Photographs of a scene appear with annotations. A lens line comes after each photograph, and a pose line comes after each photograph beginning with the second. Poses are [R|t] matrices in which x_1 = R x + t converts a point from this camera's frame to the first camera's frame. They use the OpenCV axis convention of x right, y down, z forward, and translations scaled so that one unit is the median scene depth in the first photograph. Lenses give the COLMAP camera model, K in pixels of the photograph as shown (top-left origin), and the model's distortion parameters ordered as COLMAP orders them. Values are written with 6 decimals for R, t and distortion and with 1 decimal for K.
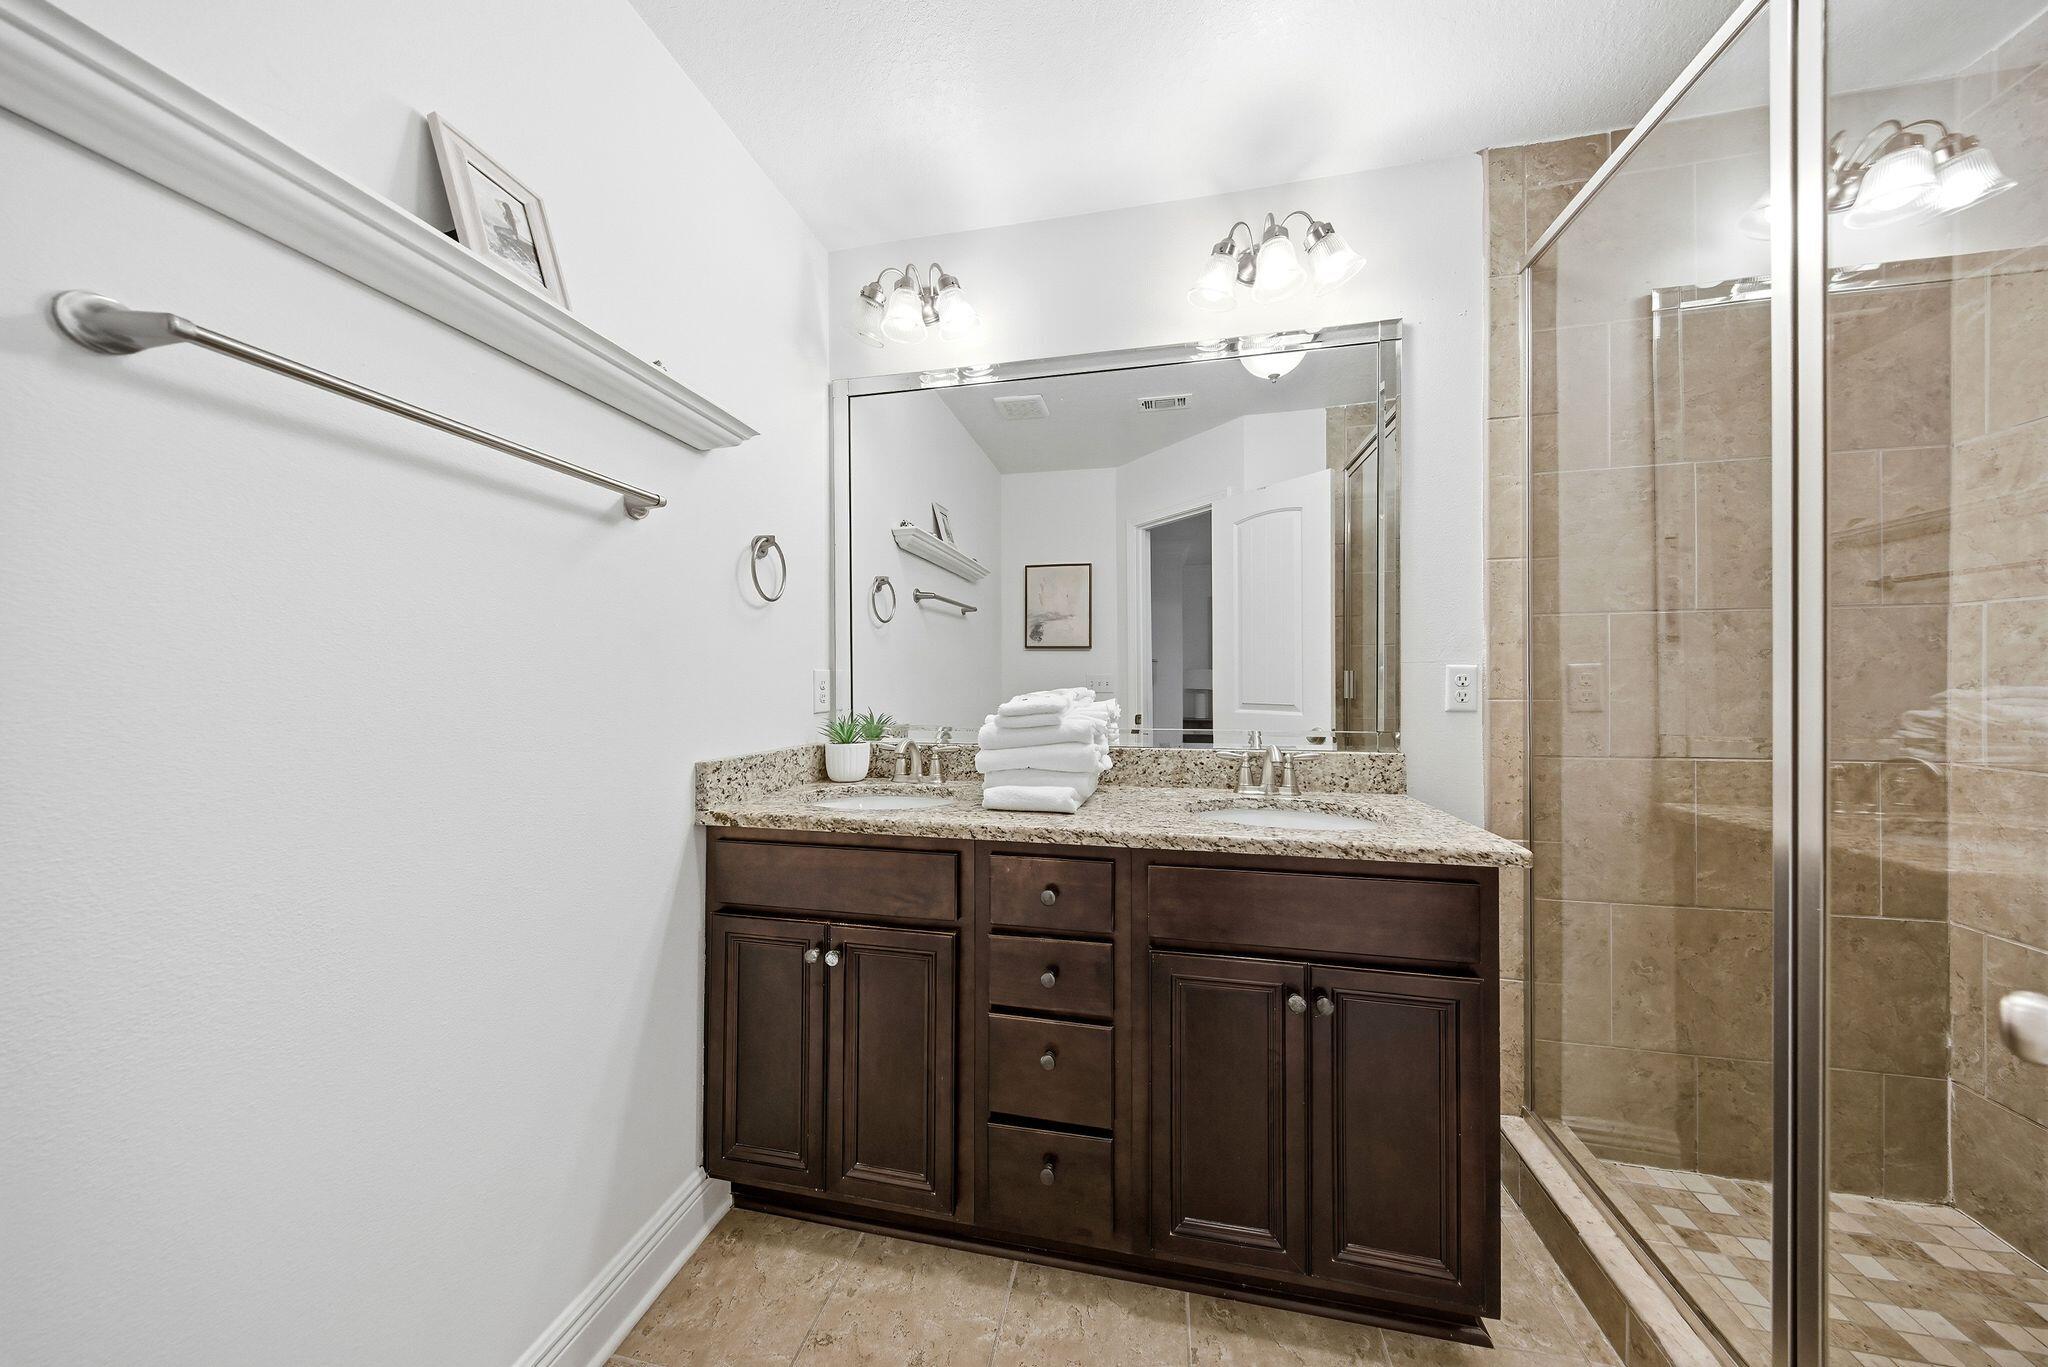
lens RADIAL K [[653.6, 0, 1022.0], [0, 653.6, 670.0], [0, 0, 1]] dist [0.001347, -0.000018]
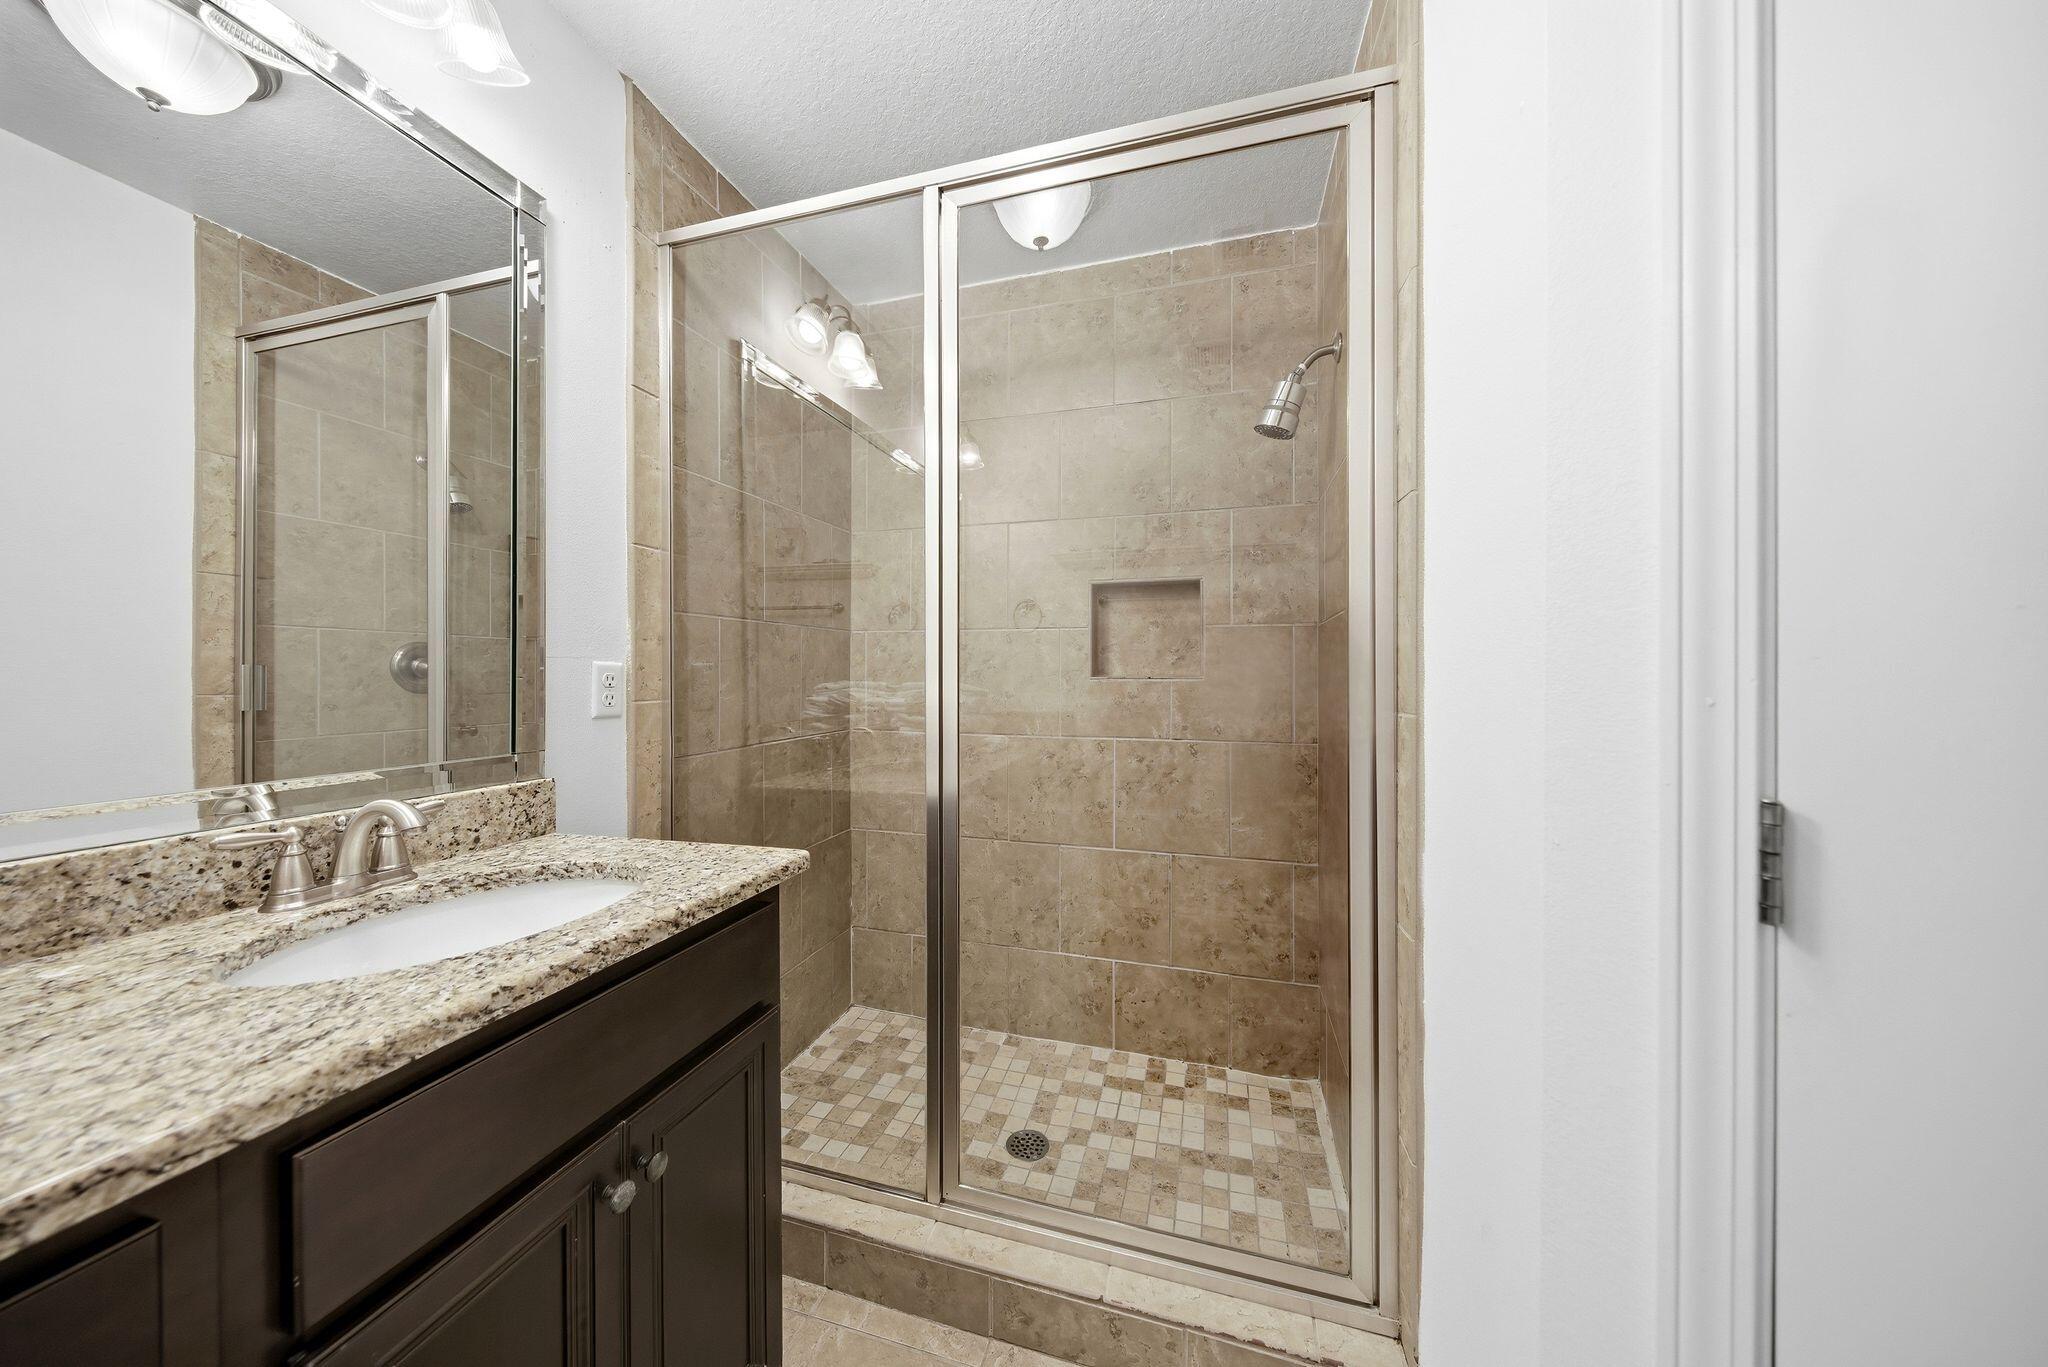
lens RADIAL K [[653.6, 0, 1022.0], [0, 653.6, 670.0], [0, 0, 1]] dist [0.001347, -0.000018]
pose [[0.063998, 0.008414, 0.997915, -0.143496], [-0.009216, 0.999927, -0.007840, 0.004215], [-0.997907, -0.008695, 0.064071, 0.441861]]
